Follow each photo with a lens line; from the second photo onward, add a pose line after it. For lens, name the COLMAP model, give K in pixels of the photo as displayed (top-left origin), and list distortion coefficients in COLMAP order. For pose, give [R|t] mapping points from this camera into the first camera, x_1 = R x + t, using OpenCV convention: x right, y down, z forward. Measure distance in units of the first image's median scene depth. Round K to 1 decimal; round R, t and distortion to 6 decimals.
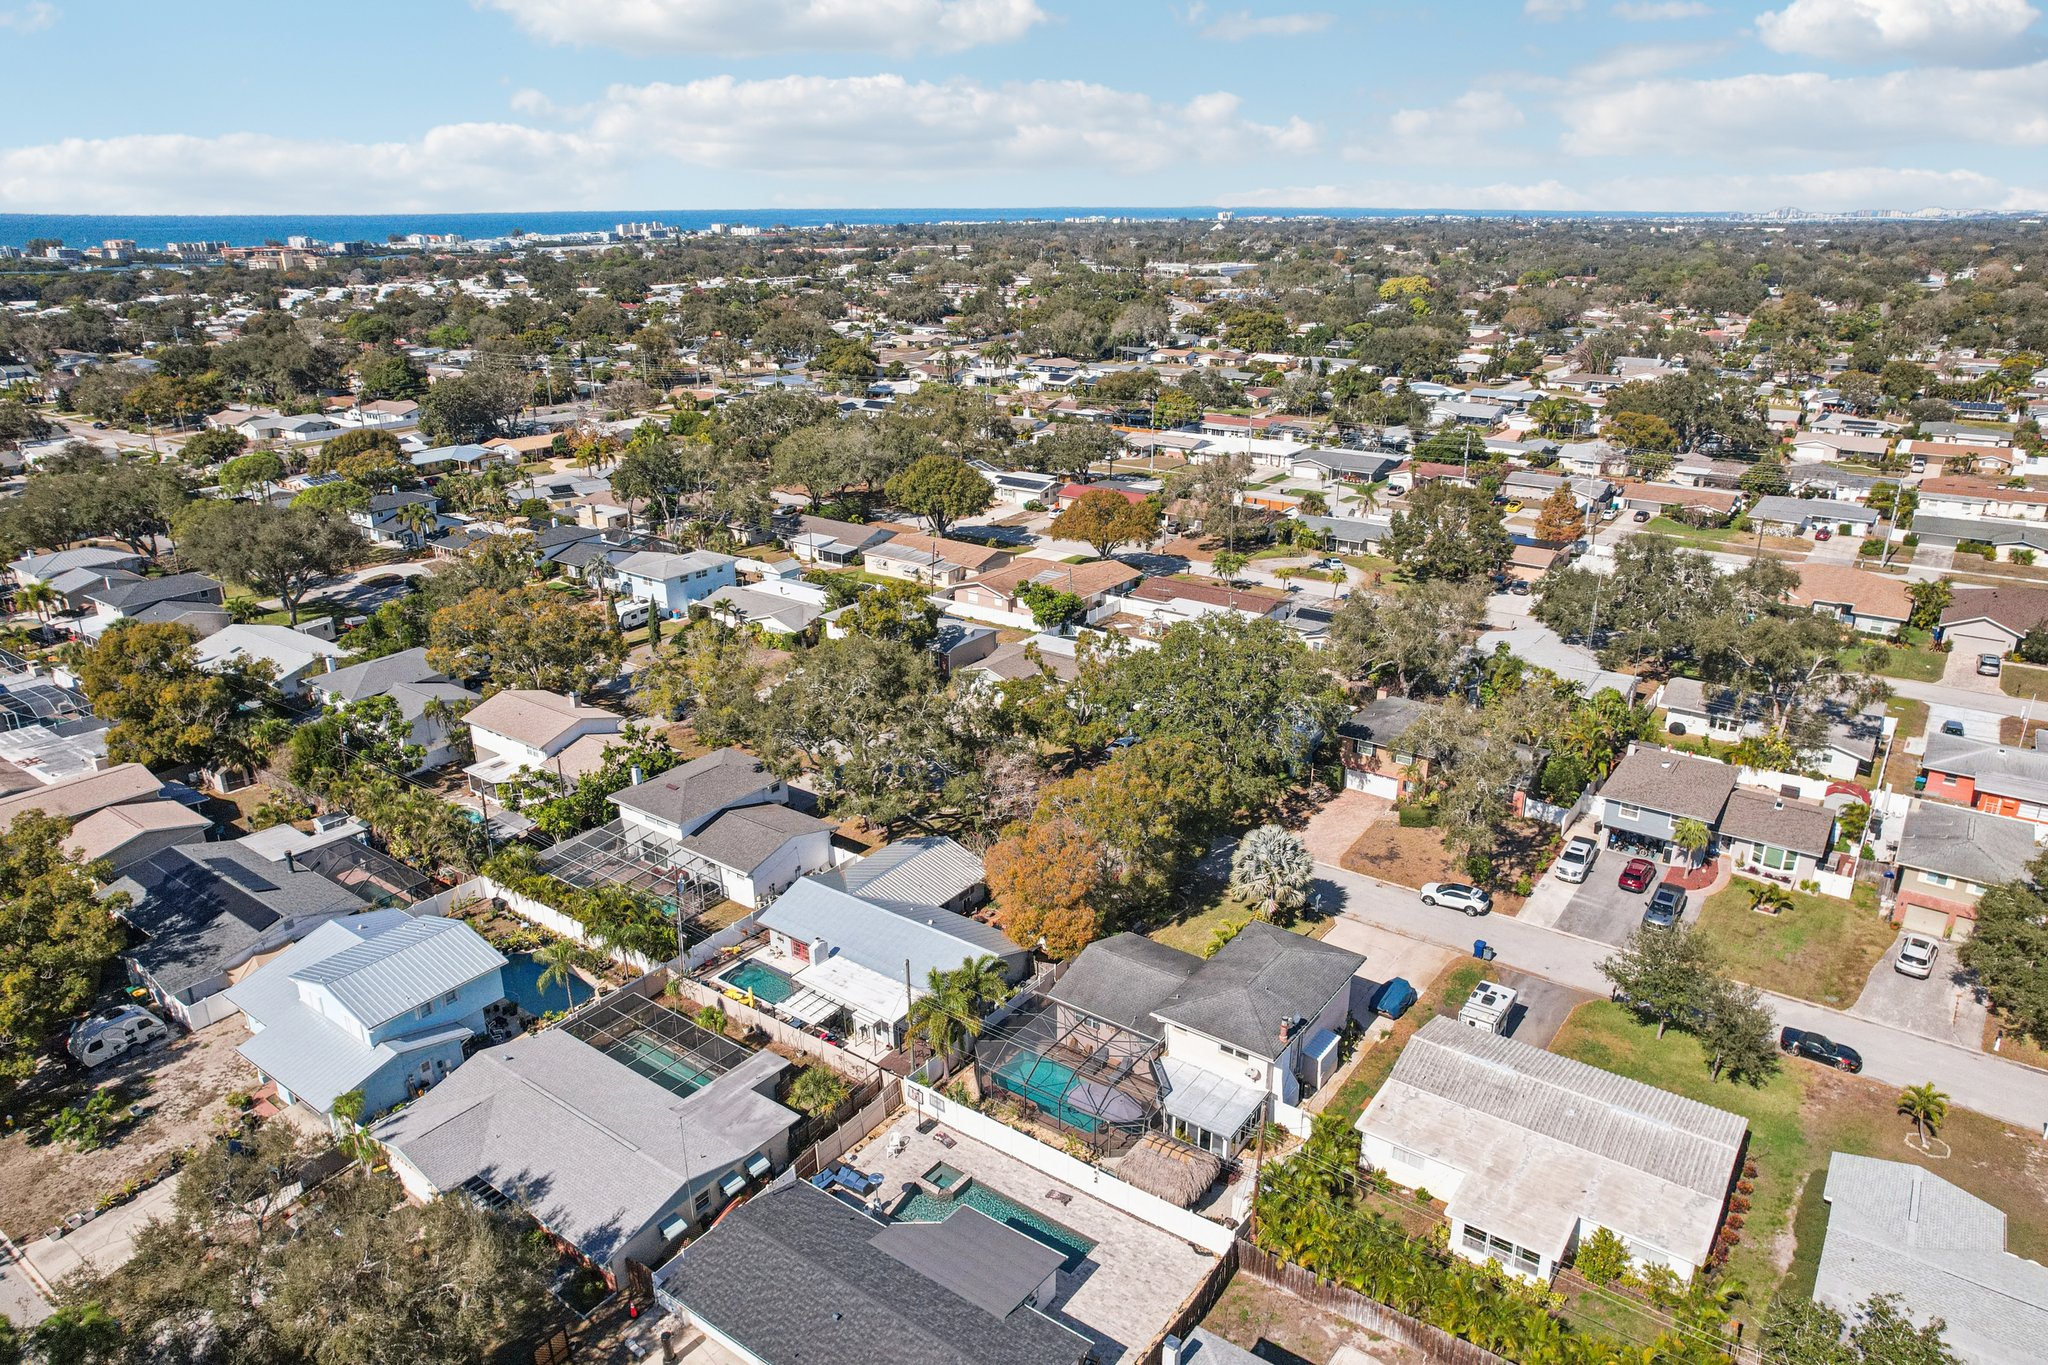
lens RADIAL K [[1330.5, 0, 1033.0], [0, 1330.5, 687.5], [0, 0, 1]] dist [-0.075801, 0.075572]
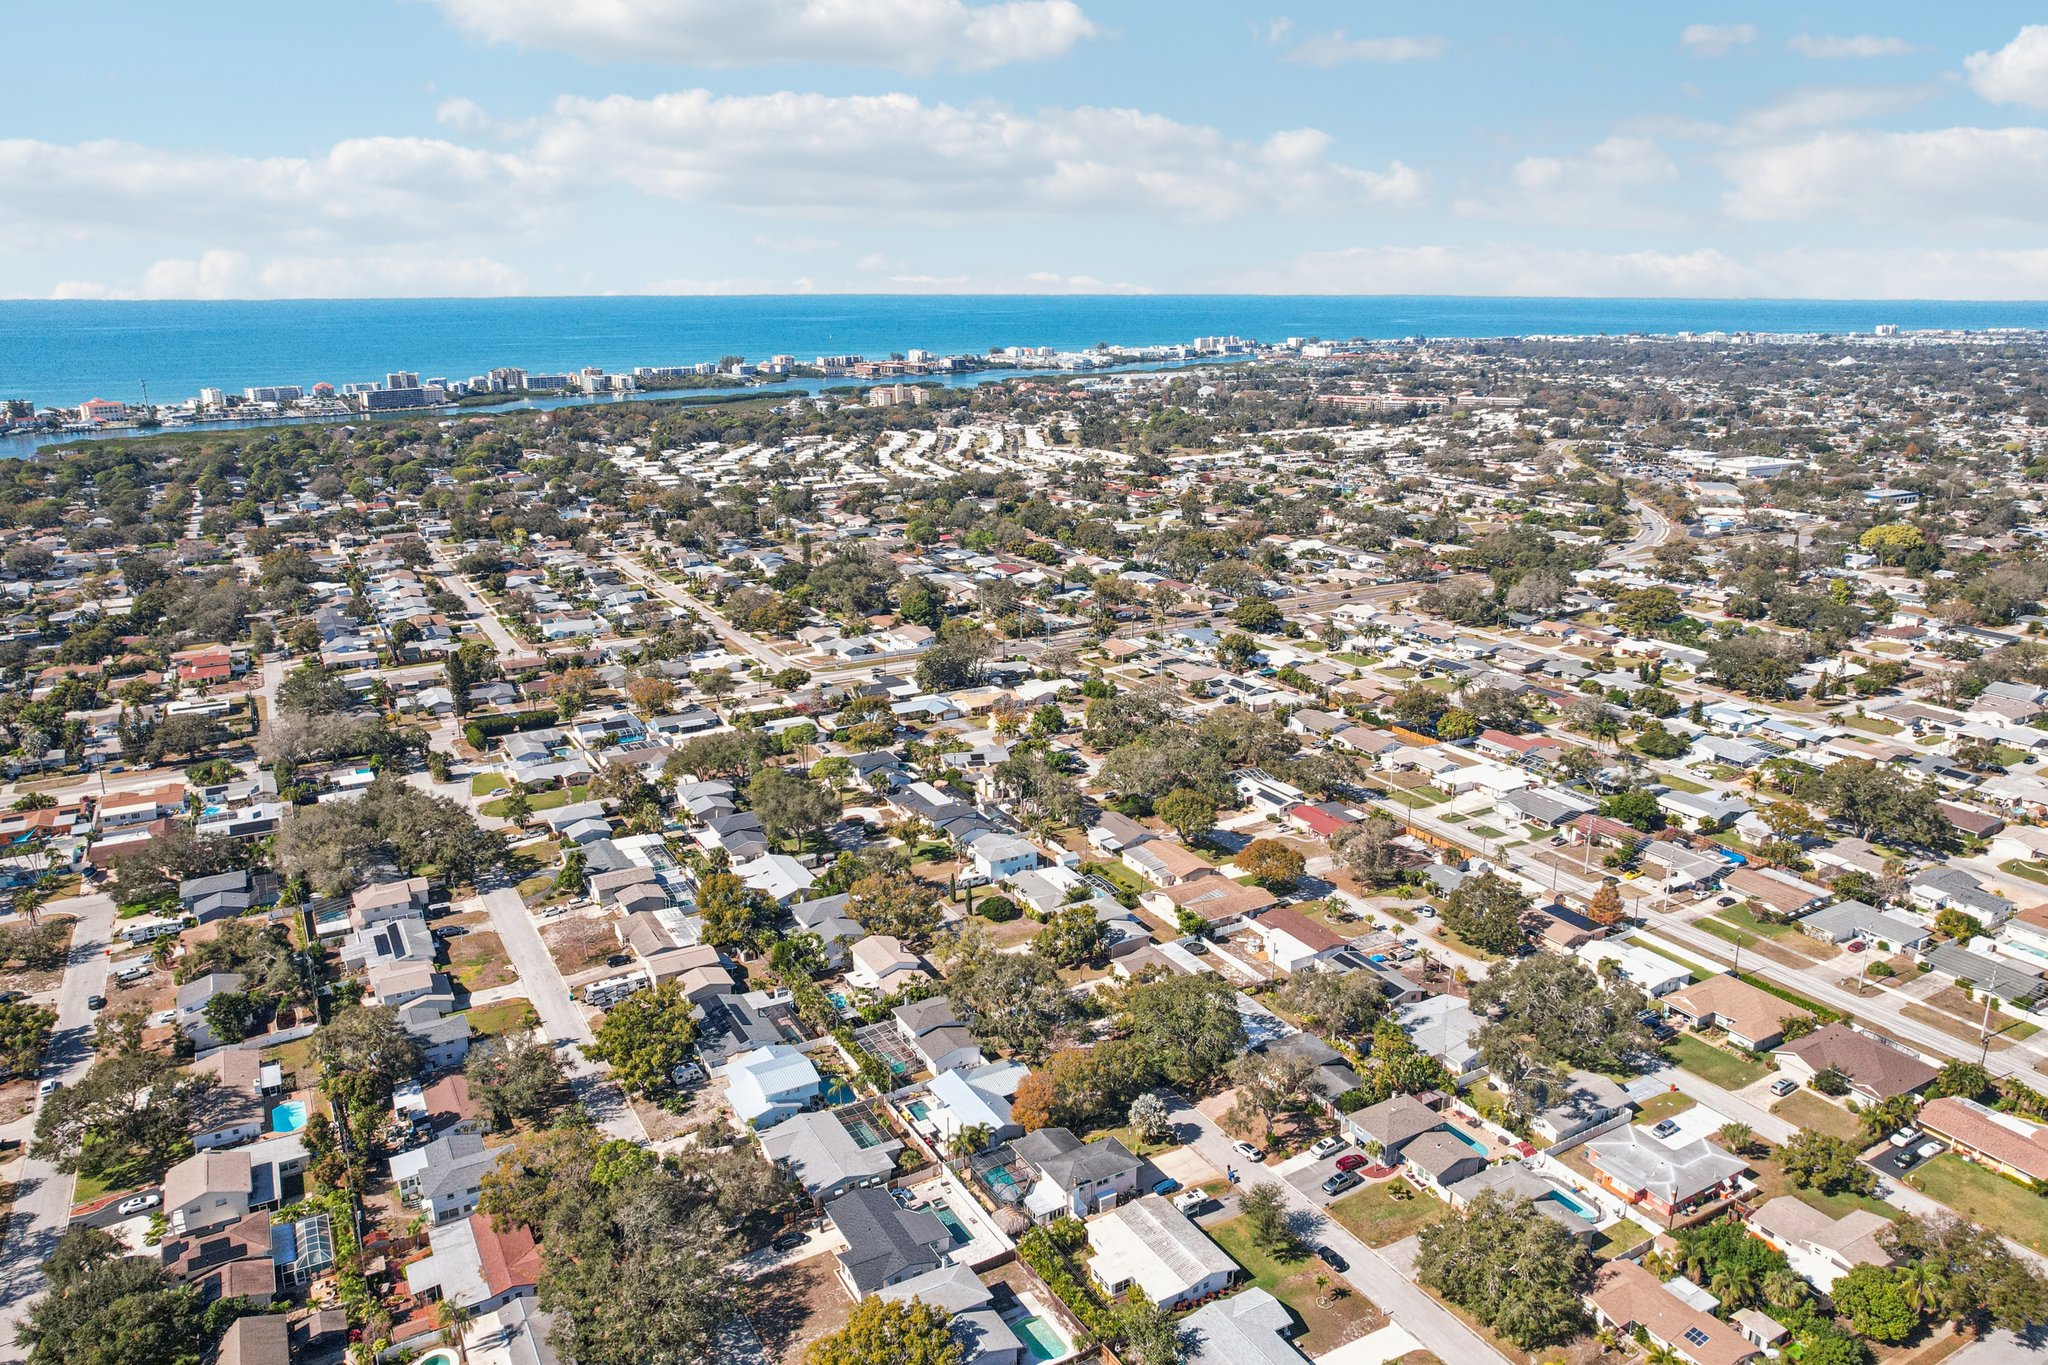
lens RADIAL K [[1405.2, 0, 1045.7], [0, 1405.2, 676.7], [0, 0, 1]] dist [-0.063925, 0.059179]
pose [[0.917242, 0.119918, -0.379850, 0.728782], [-0.149464, 0.987545, -0.049150, -0.386734], [0.369225, 0.101856, 0.923741, -1.102275]]
